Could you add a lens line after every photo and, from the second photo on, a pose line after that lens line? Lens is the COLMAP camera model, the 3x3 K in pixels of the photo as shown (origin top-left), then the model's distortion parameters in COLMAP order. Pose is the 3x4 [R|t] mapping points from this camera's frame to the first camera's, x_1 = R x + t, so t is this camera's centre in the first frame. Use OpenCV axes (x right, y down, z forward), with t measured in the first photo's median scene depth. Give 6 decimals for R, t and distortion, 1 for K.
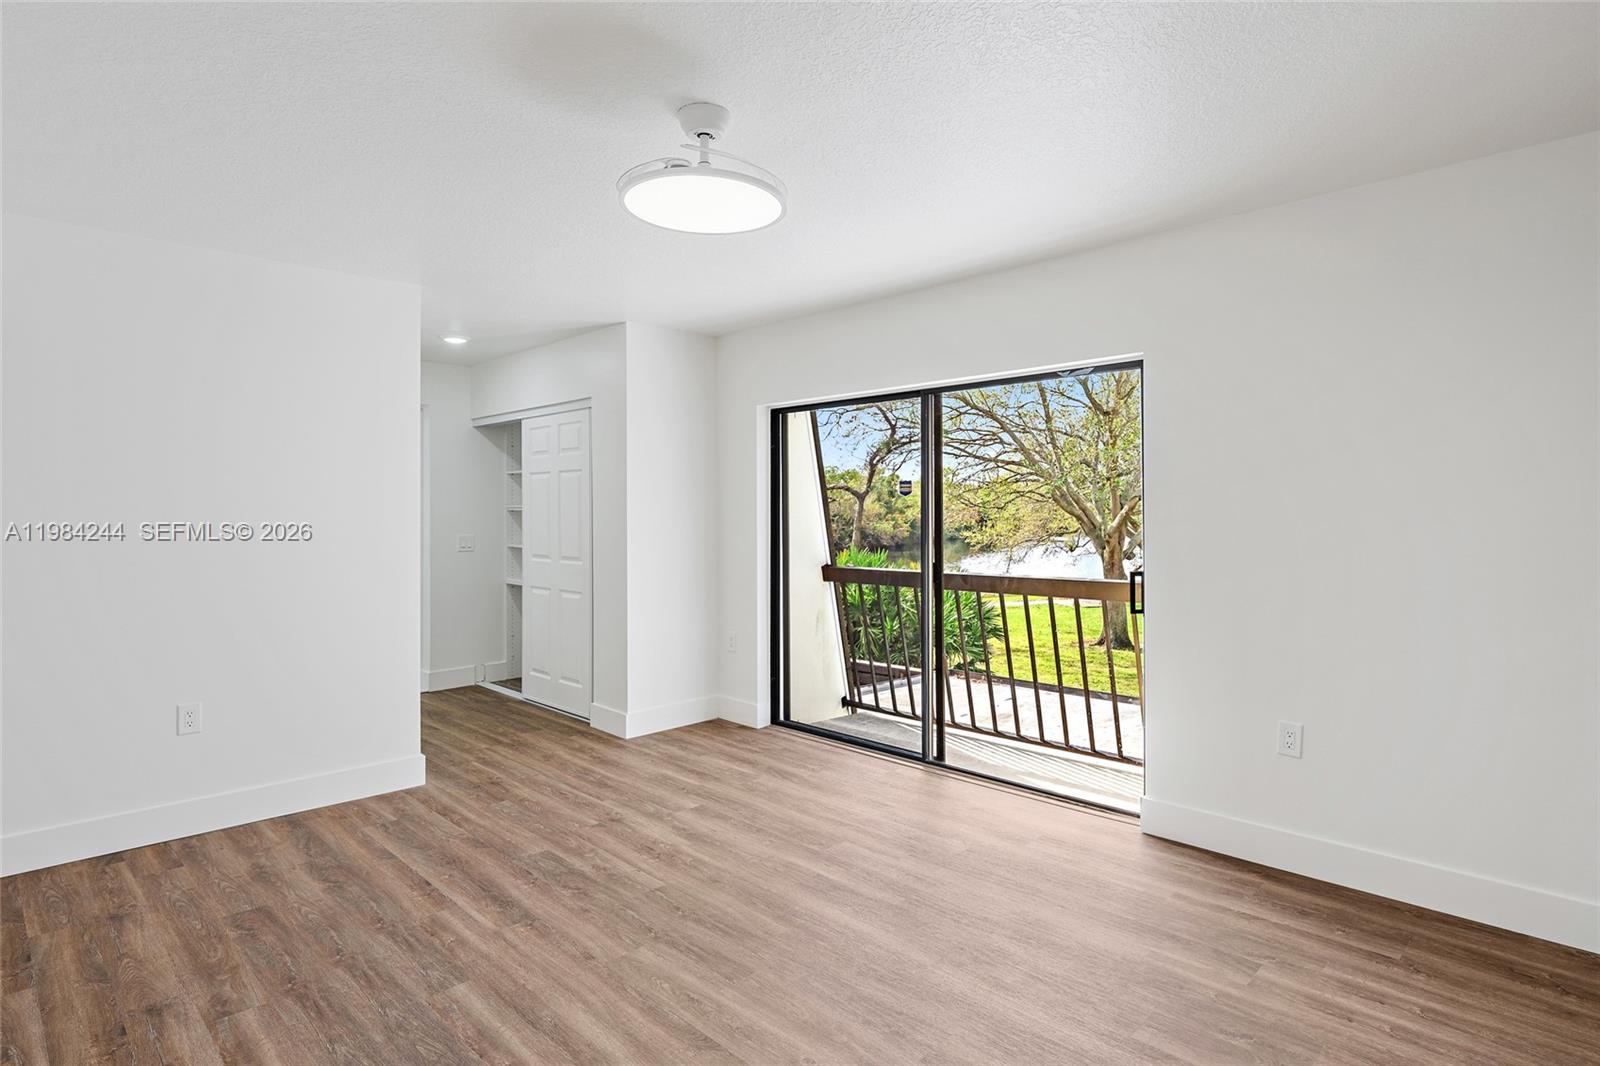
lens RADIAL K [[881.0, 0, 785.6], [0, 881.0, 518.5], [0, 0, 1]] dist [0.006053, 0.000075]
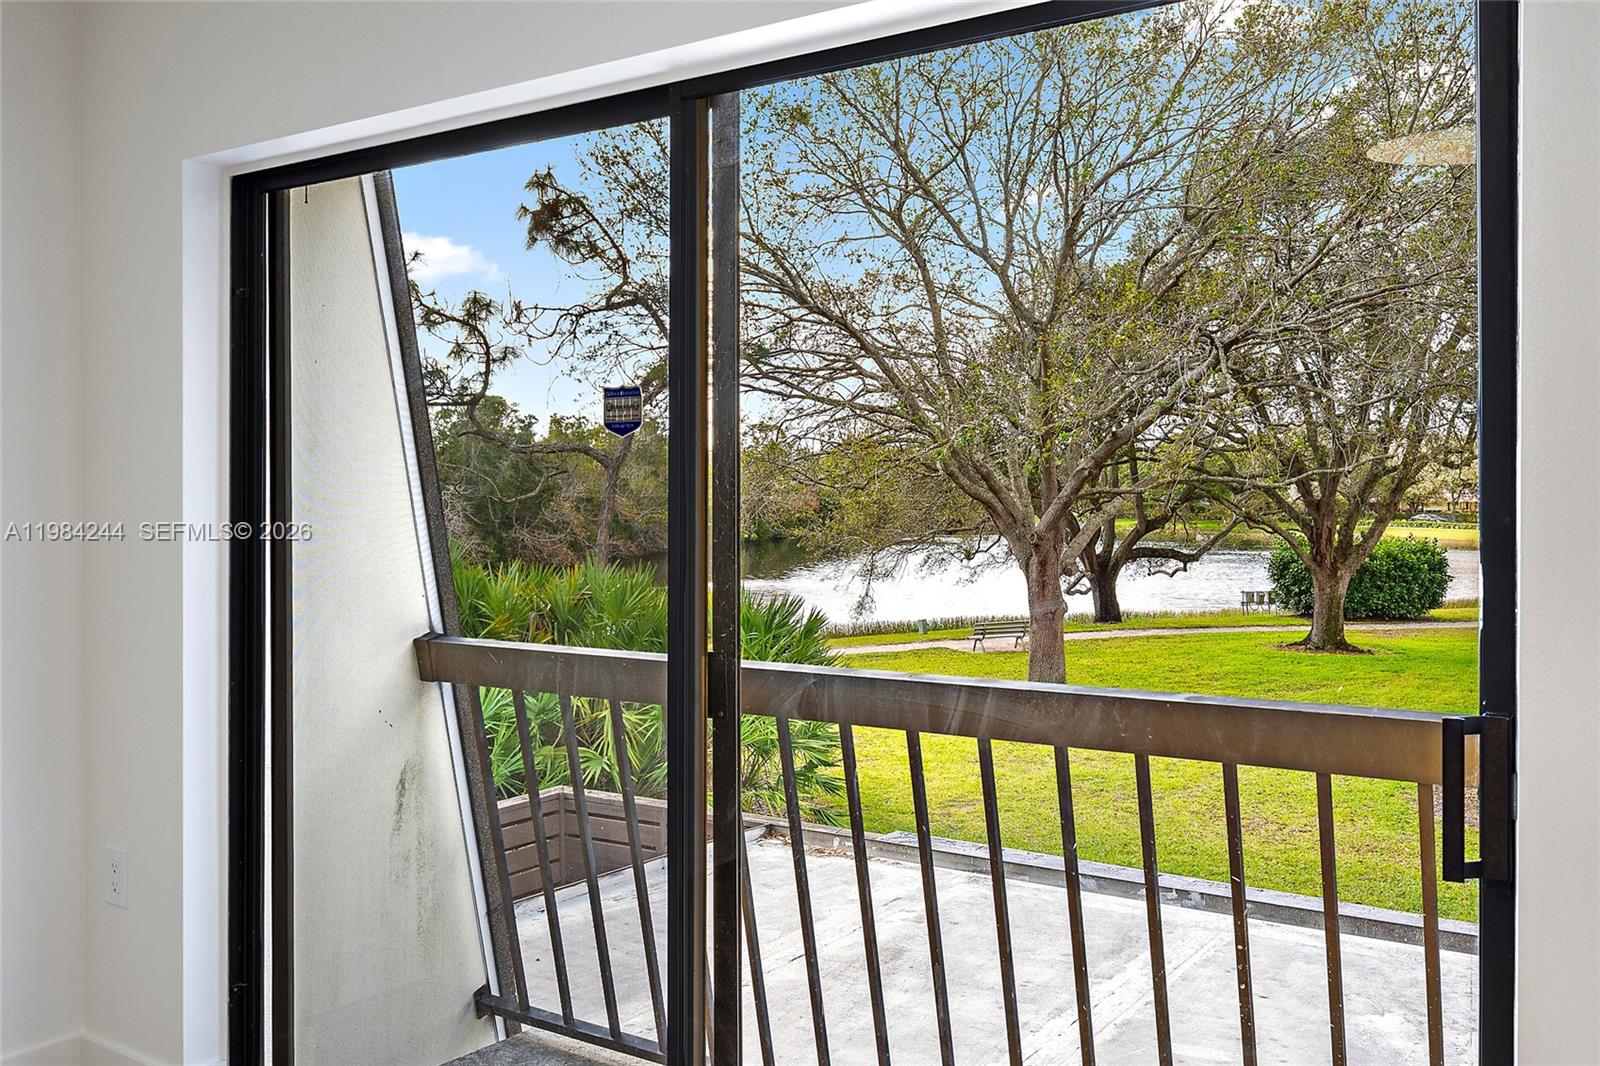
lens RADIAL K [[1409.4, 0, 799.1], [0, 1409.4, 524.6], [0, 0, 1]] dist [0.011418, 0.001293]
pose [[0.979628, -0.000666, 0.200818, 0.020169], [-0.002132, 0.999904, 0.013713, -0.000276], [-0.200808, -0.013862, 0.979533, 0.102960]]
